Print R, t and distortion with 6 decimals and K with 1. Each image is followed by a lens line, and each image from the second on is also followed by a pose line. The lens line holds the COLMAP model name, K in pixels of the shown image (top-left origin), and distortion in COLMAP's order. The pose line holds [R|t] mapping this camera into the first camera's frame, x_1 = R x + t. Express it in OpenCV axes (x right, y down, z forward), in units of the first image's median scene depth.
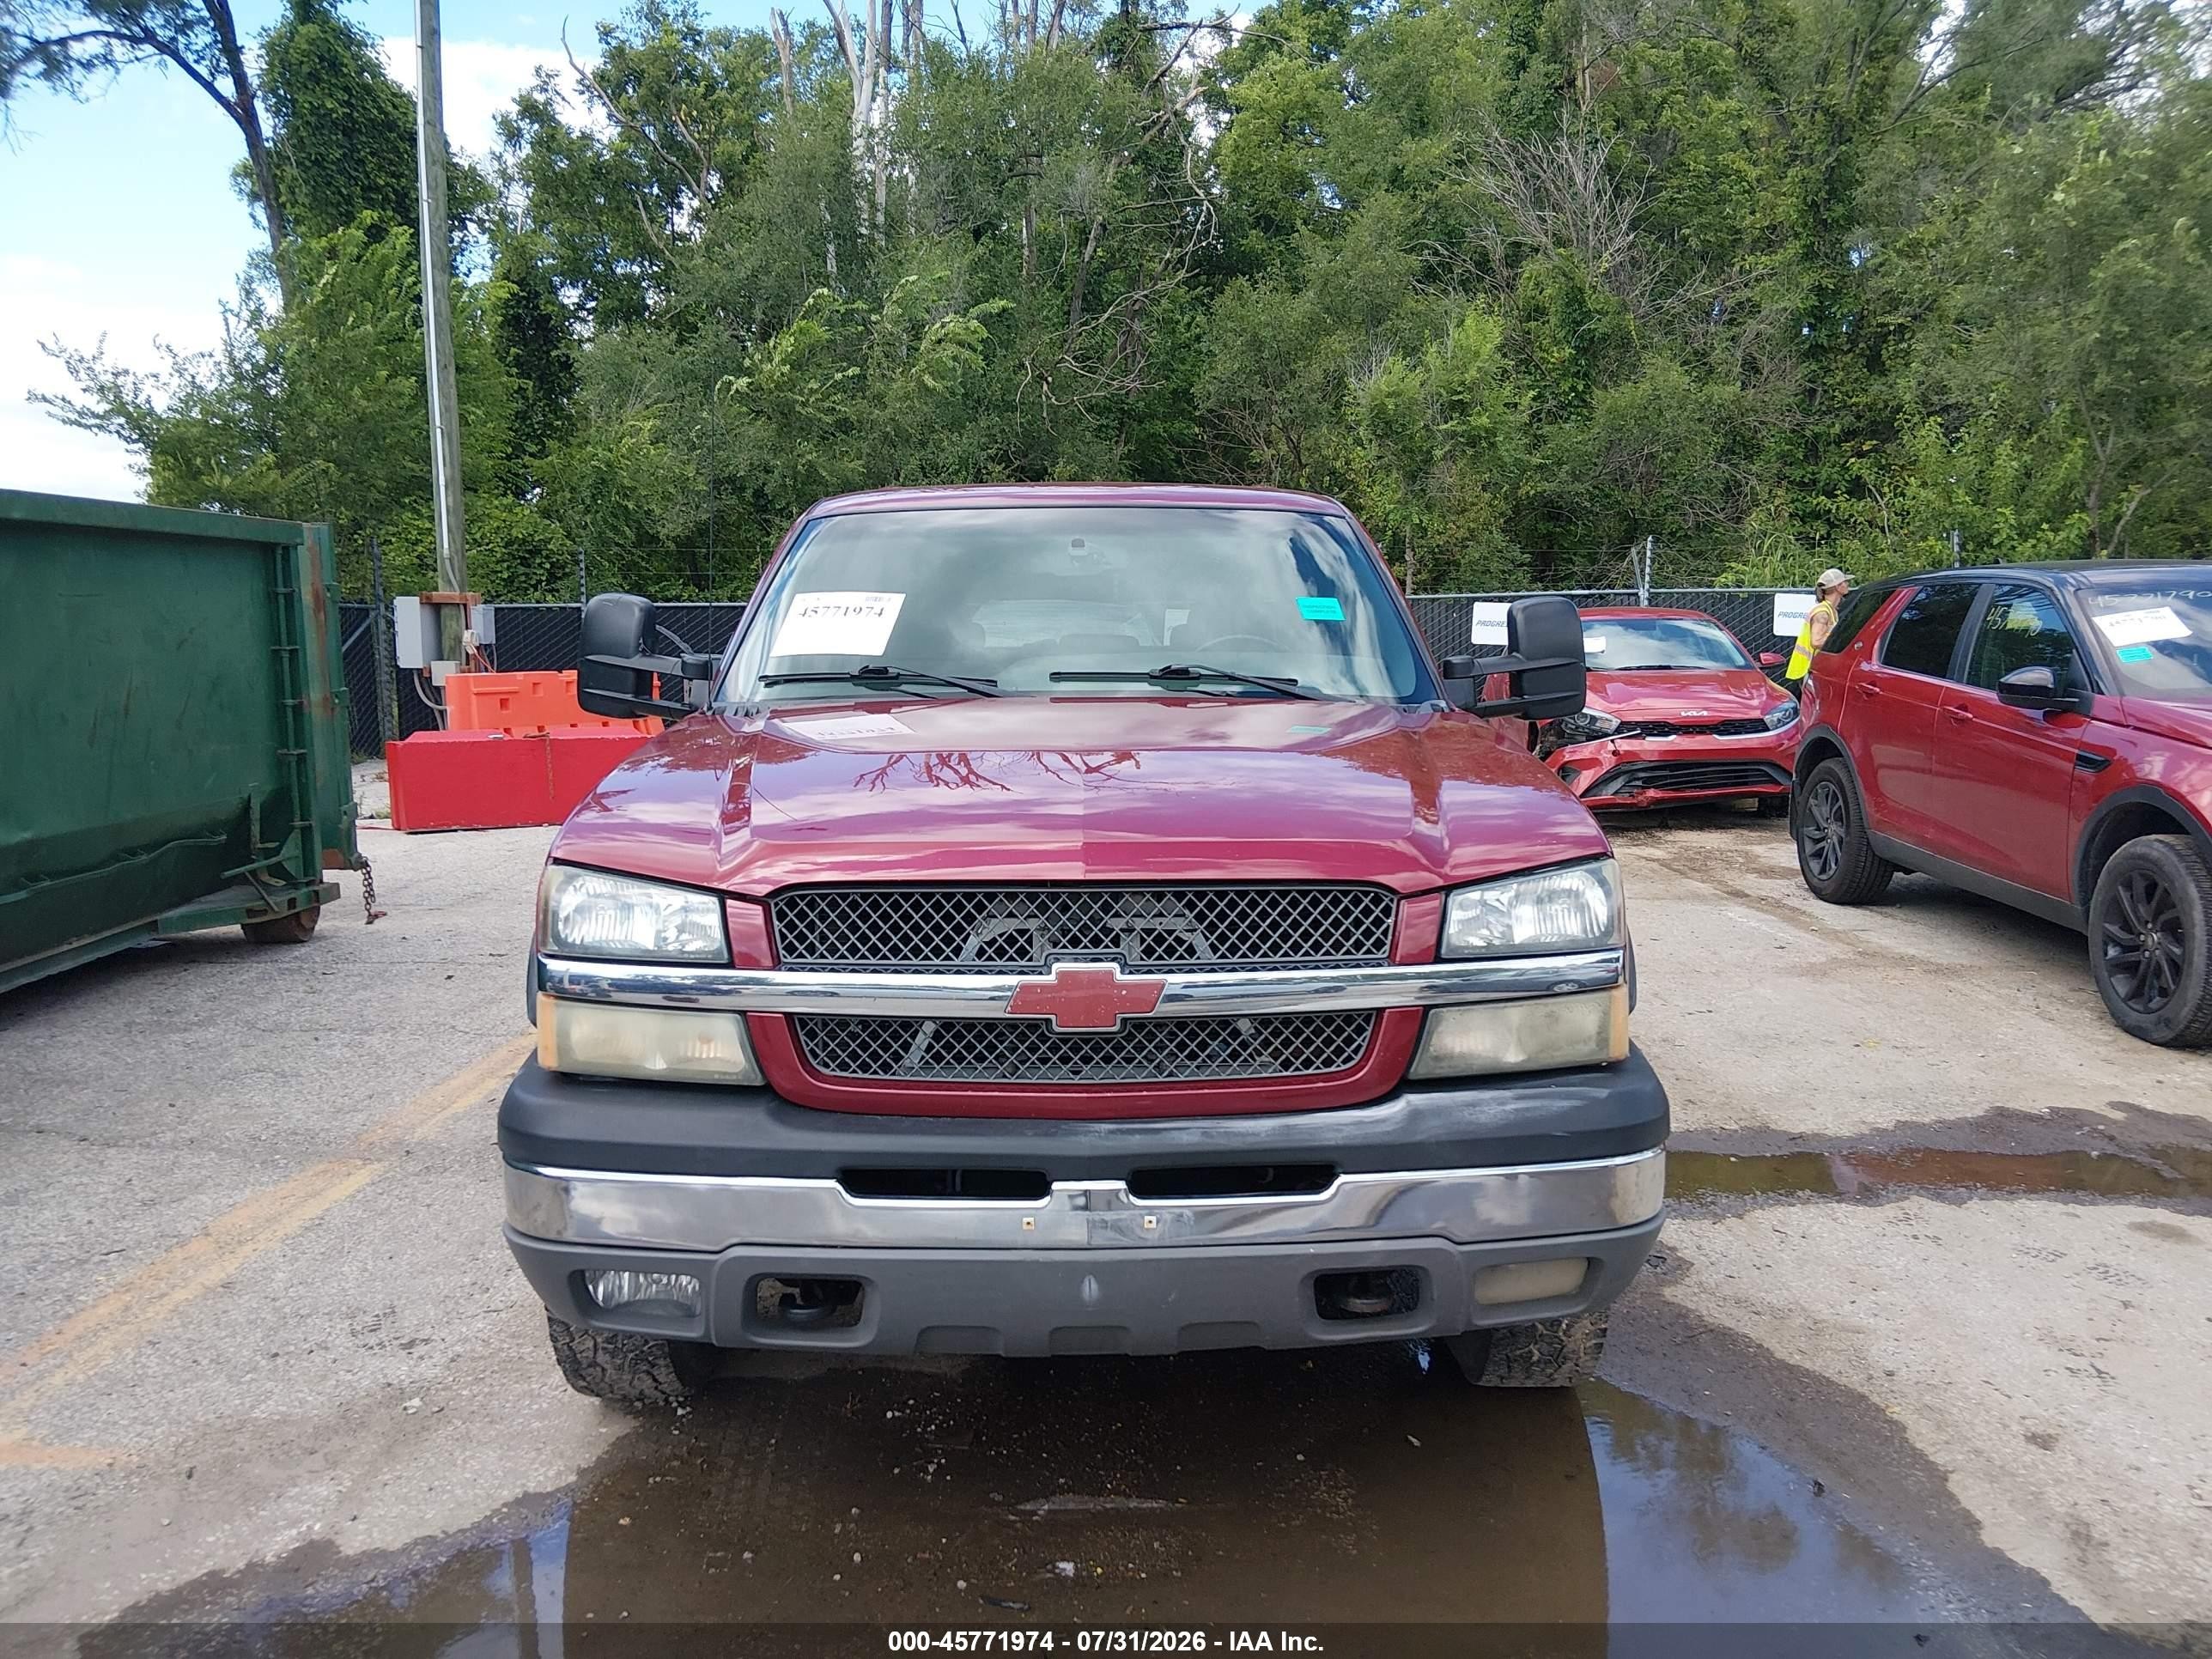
lens RADIAL K [[1658.6, 0, 1100.5], [0, 1658.6, 844.0], [0, 0, 1]] dist [0.062080, -0.099399]
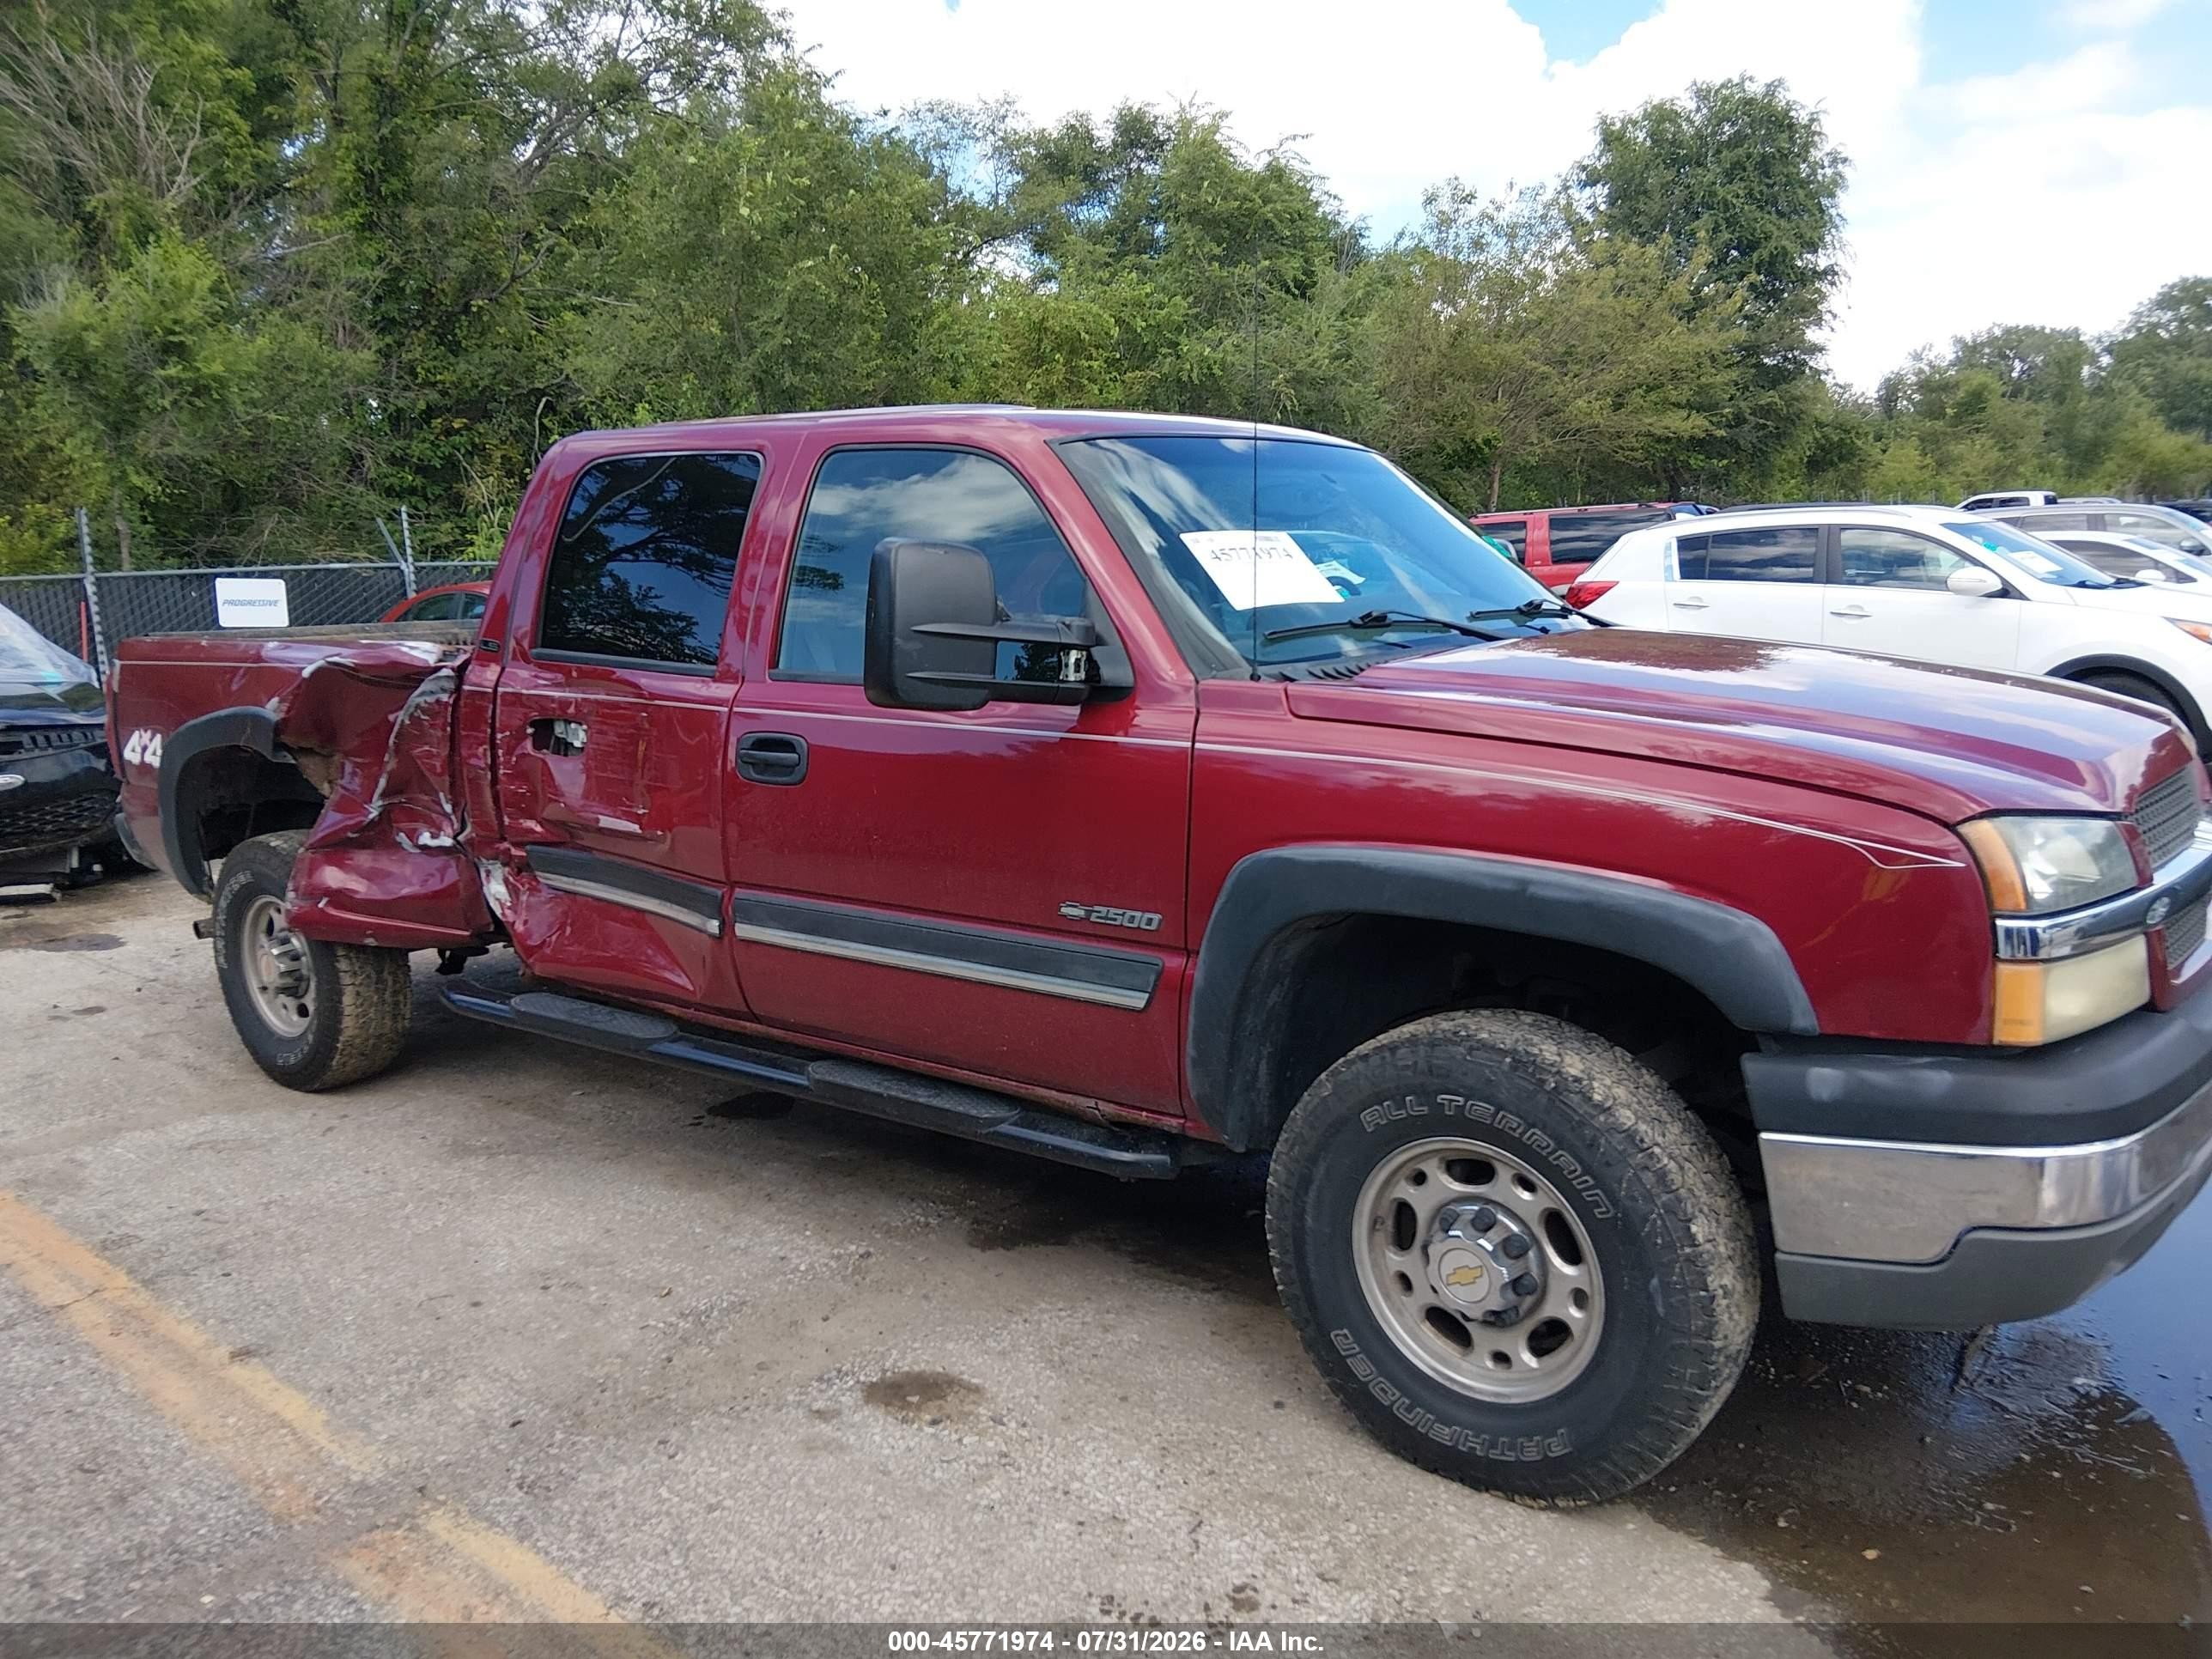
lens RADIAL K [[1639.6, 0, 1097.7], [0, 1639.6, 832.9], [0, 0, 1]] dist [0.071321, -0.114836]
pose [[0.597658, -0.142887, 0.788916, -0.143722], [0.139358, 0.987526, 0.073285, -0.010929], [-0.789547, 0.066143, 0.610115, 0.093504]]
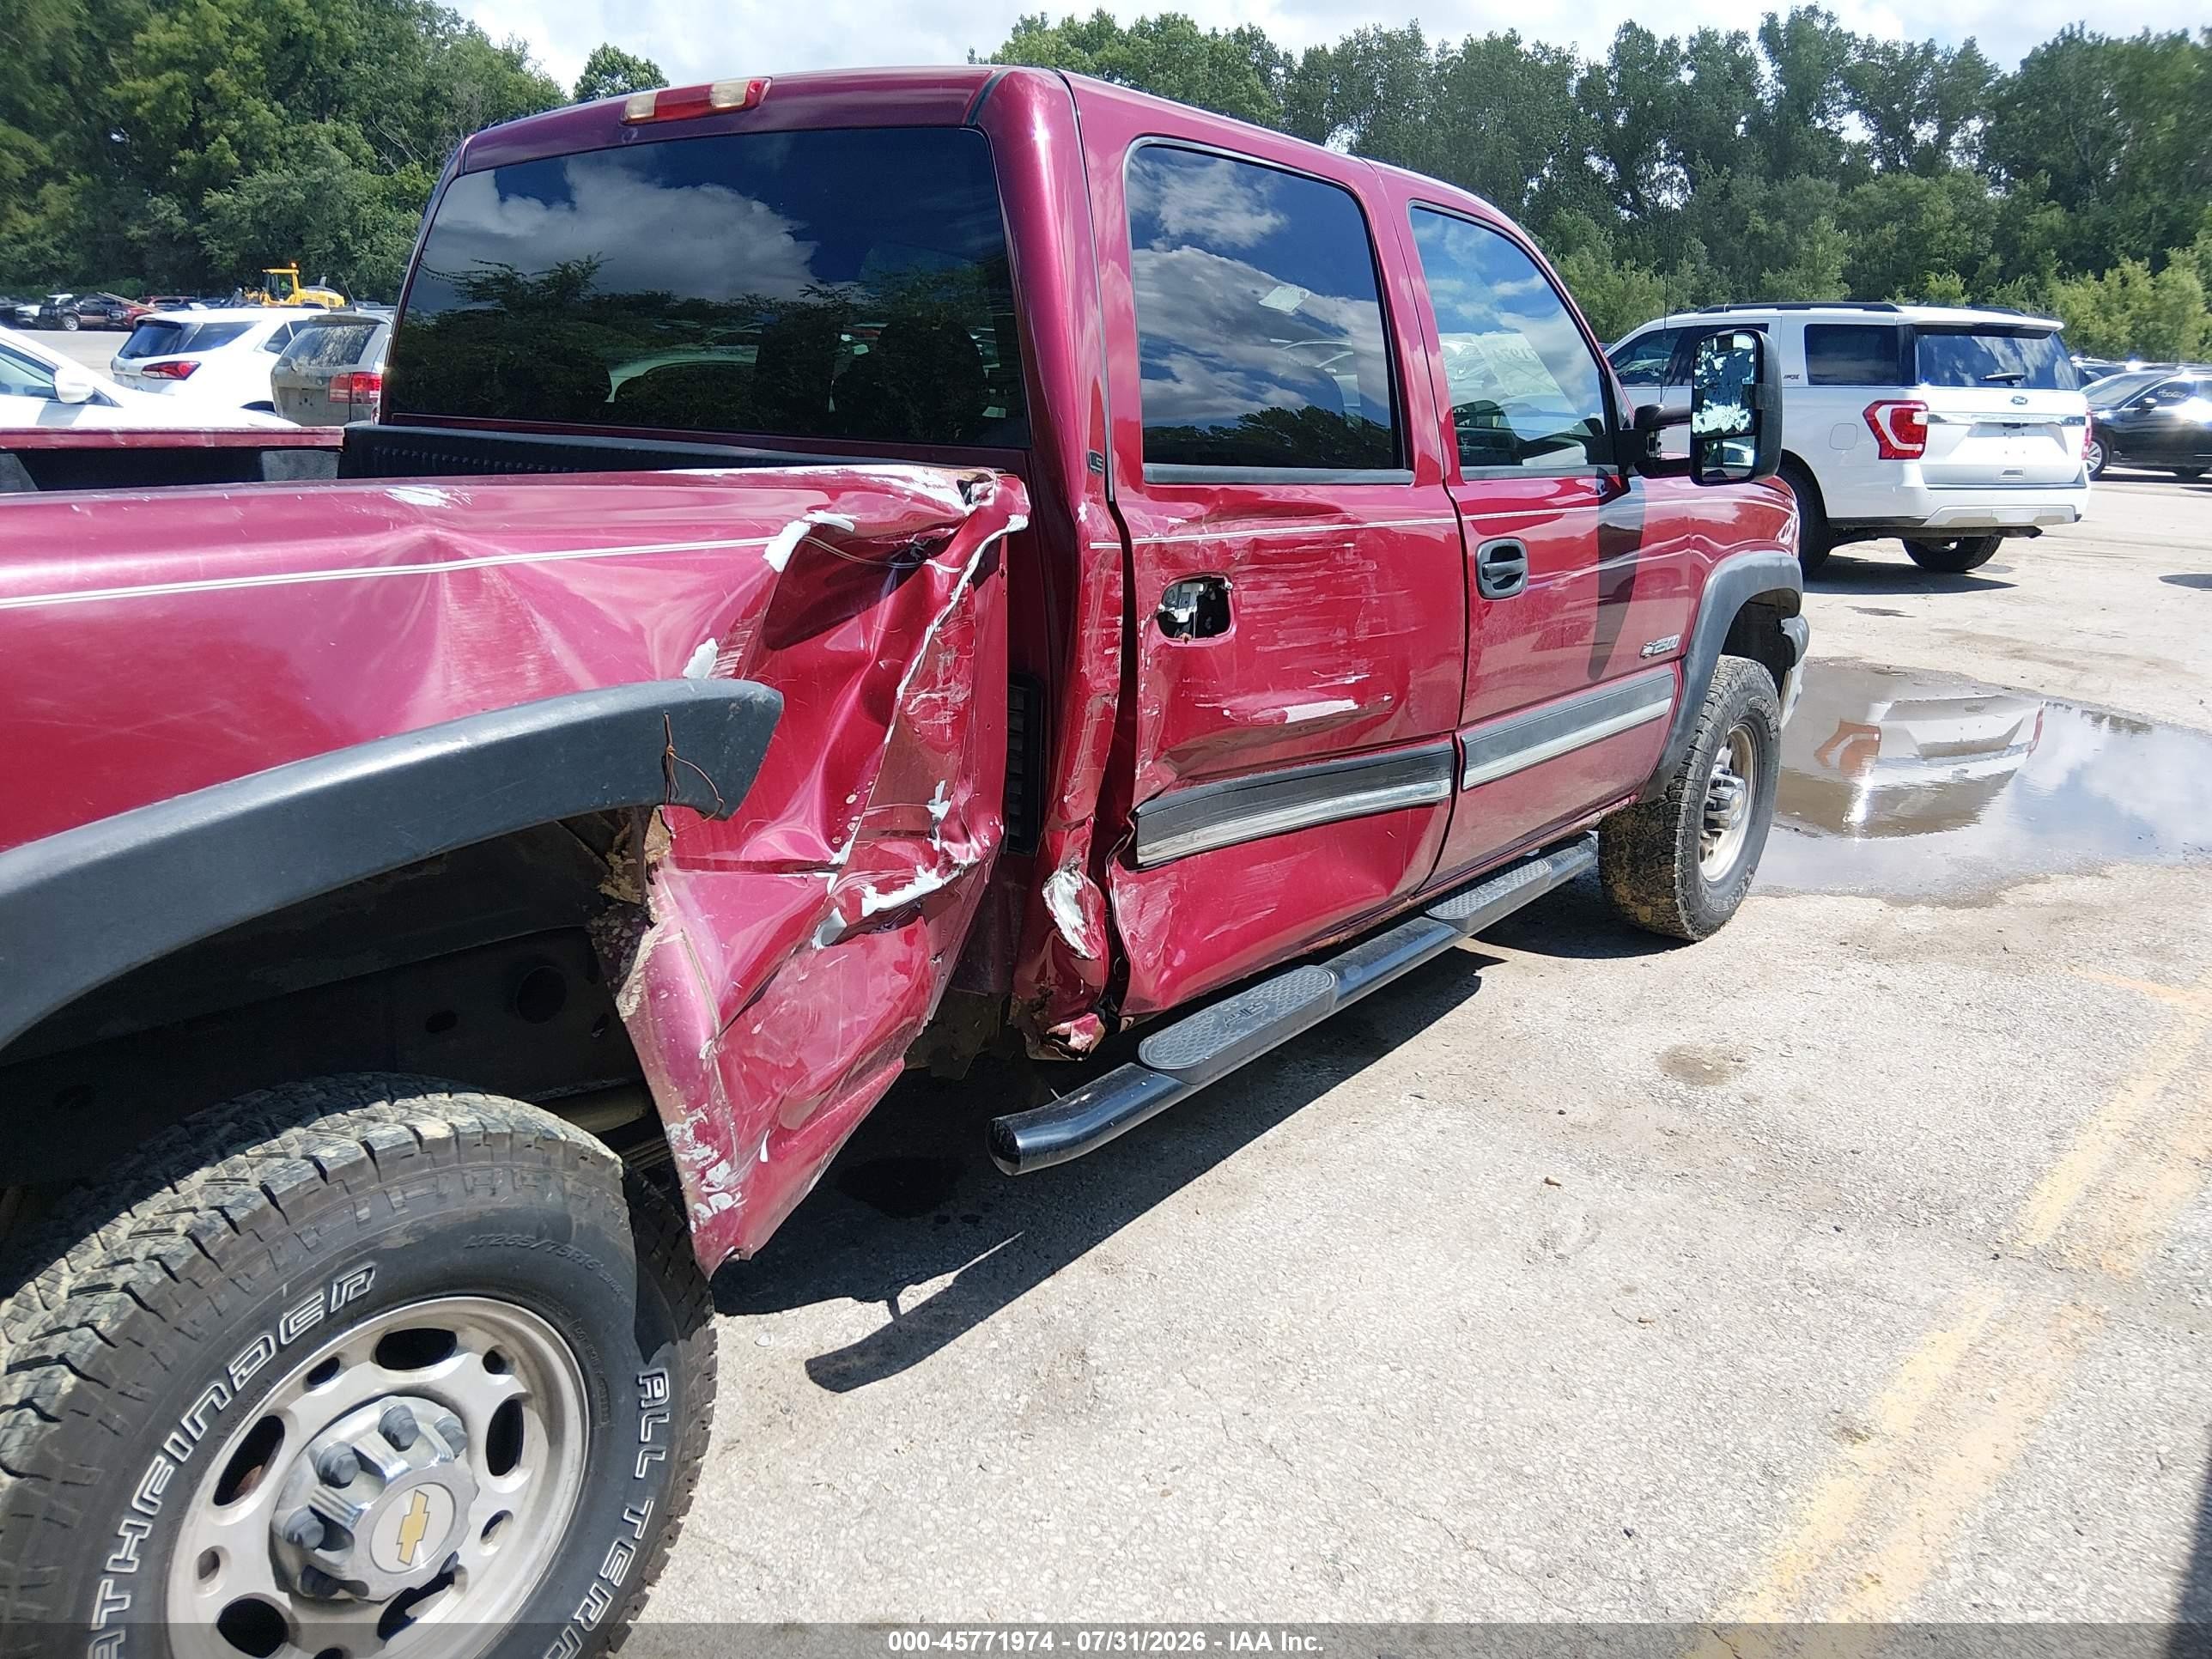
lens RADIAL K [[1658.6, 0, 1100.5], [0, 1658.6, 844.0], [0, 0, 1]] dist [0.062080, -0.099399]
pose [[-0.787796, -0.172936, 0.591161, -0.104873], [0.076166, 0.925057, 0.372113, -0.039480], [-0.611209, 0.338175, -0.715584, 0.306812]]
